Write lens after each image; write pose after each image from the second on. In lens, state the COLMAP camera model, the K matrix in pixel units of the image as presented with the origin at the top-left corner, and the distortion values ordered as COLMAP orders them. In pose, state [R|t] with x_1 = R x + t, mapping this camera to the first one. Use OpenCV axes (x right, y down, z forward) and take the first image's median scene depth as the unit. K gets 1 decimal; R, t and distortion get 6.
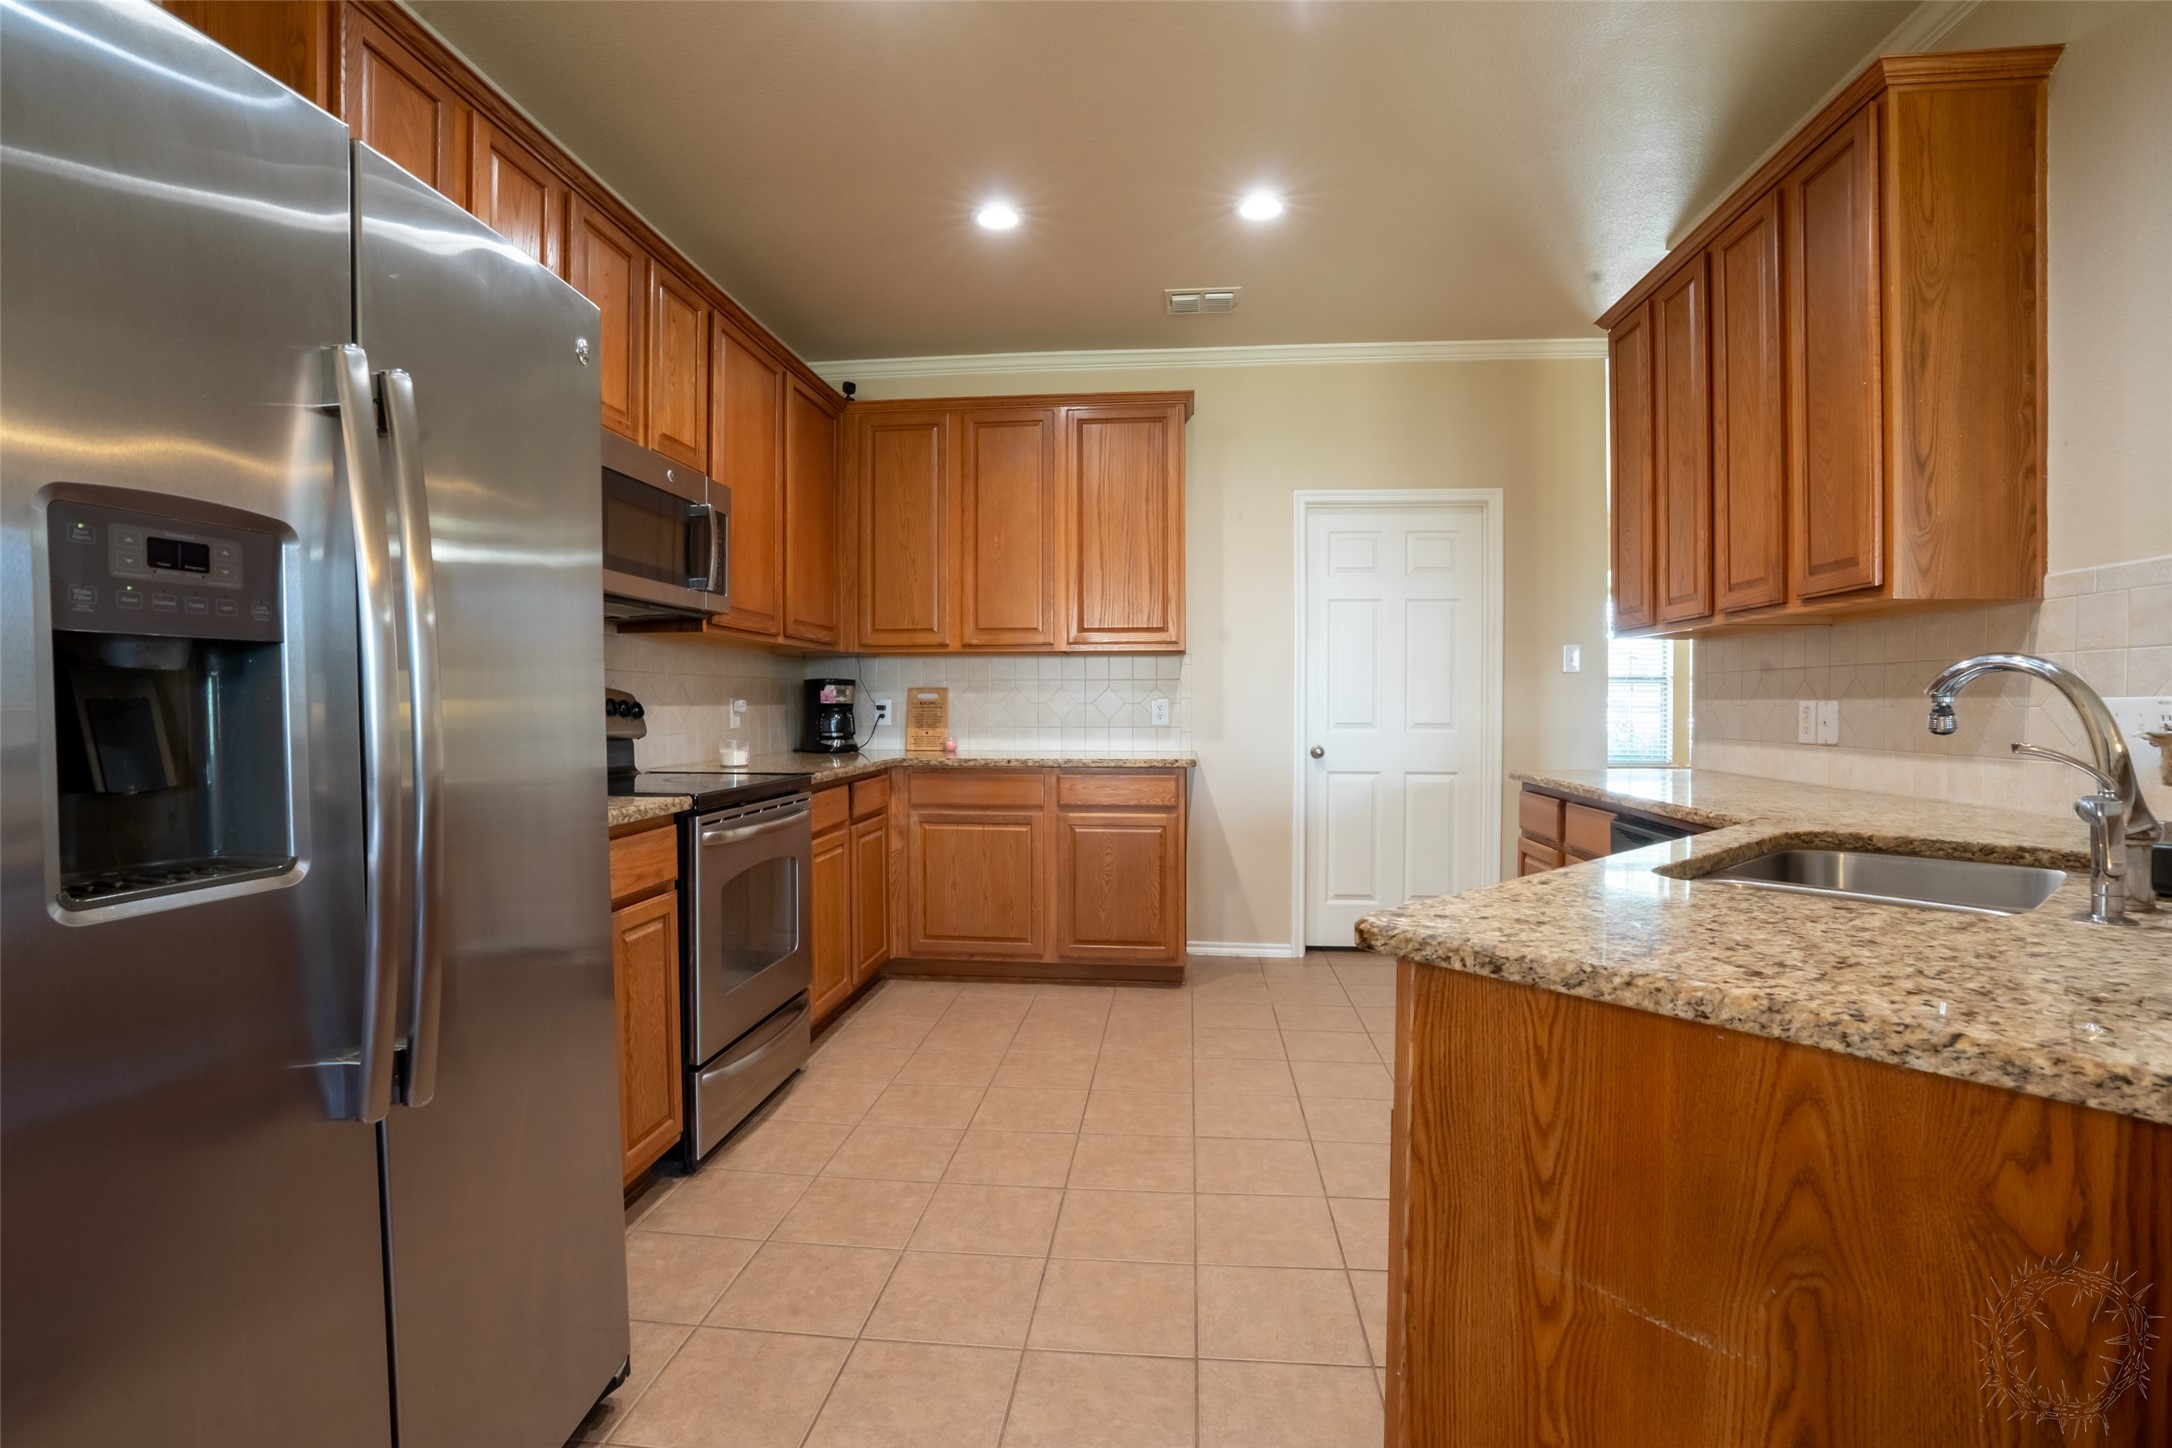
lens RADIAL K [[1005.4, 0, 1088.7], [0, 1005.4, 717.6], [0, 0, 1]] dist [-0.073368, 0.027548]
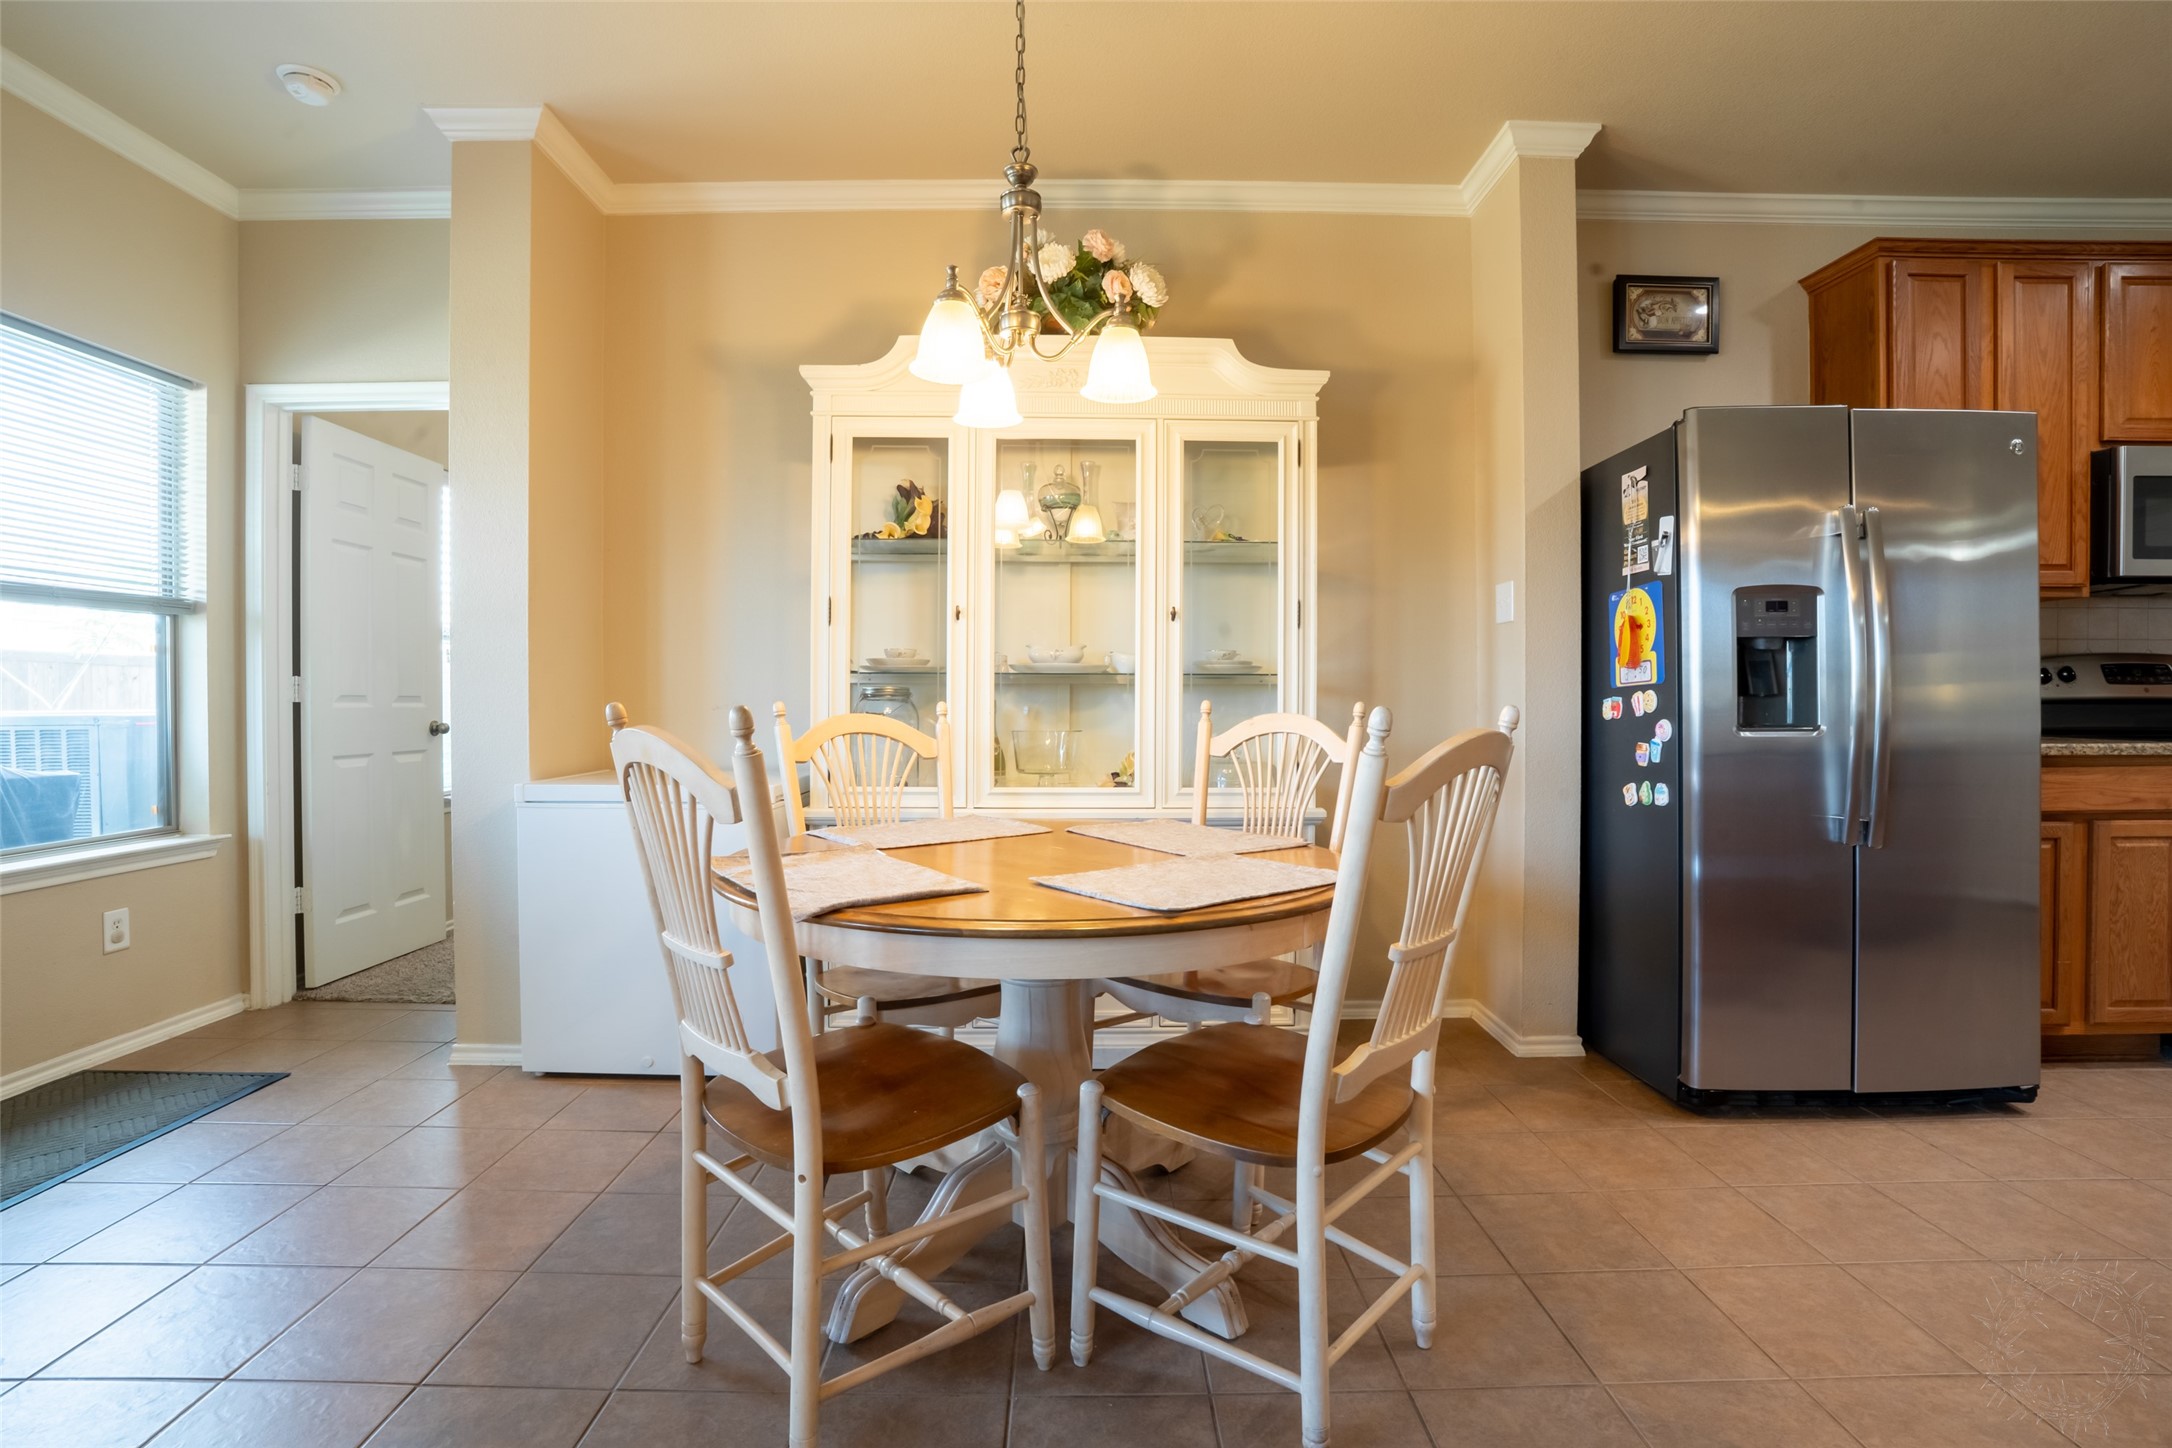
lens RADIAL K [[1005.4, 0, 1088.7], [0, 1005.4, 717.6], [0, 0, 1]] dist [-0.073368, 0.027548]
pose [[0.100930, 0.020352, -0.994685, 0.469198], [-0.011690, 0.999746, 0.019269, 0.033195], [0.994825, 0.009683, 0.101142, -0.352862]]
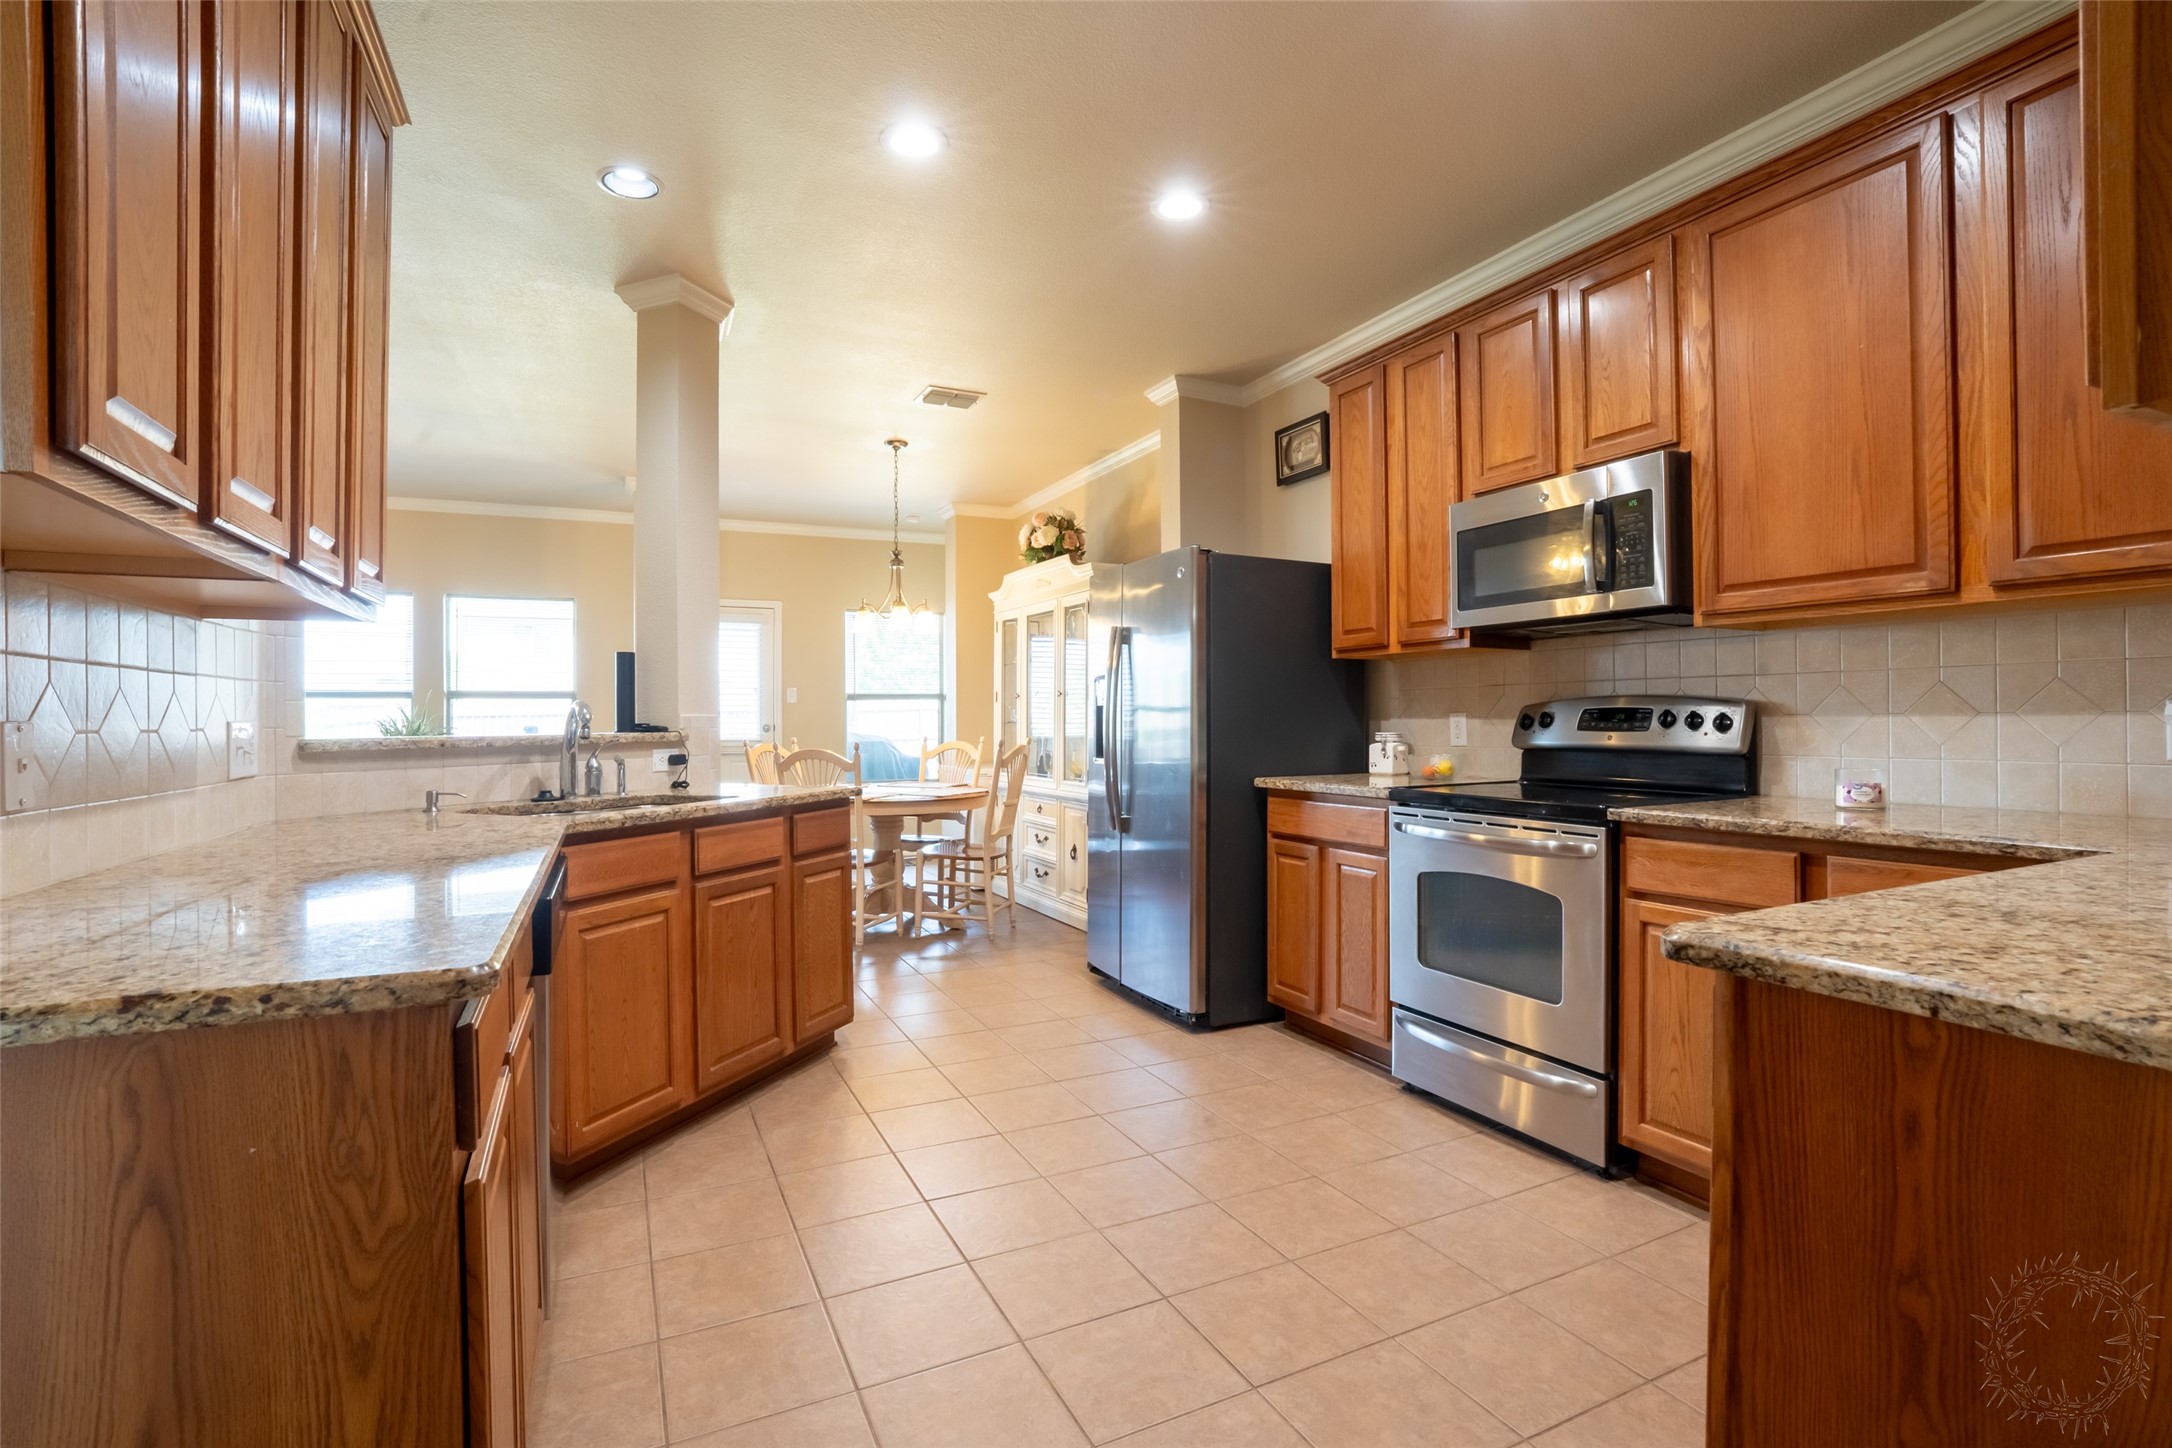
lens RADIAL K [[1005.4, 0, 1088.7], [0, 1005.4, 717.6], [0, 0, 1]] dist [-0.073368, 0.027548]
pose [[-0.855439, 0.005782, -0.517872, 0.481428], [0.001356, 0.999959, 0.008926, -0.020292], [0.517902, 0.006934, -0.855412, 1.510299]]
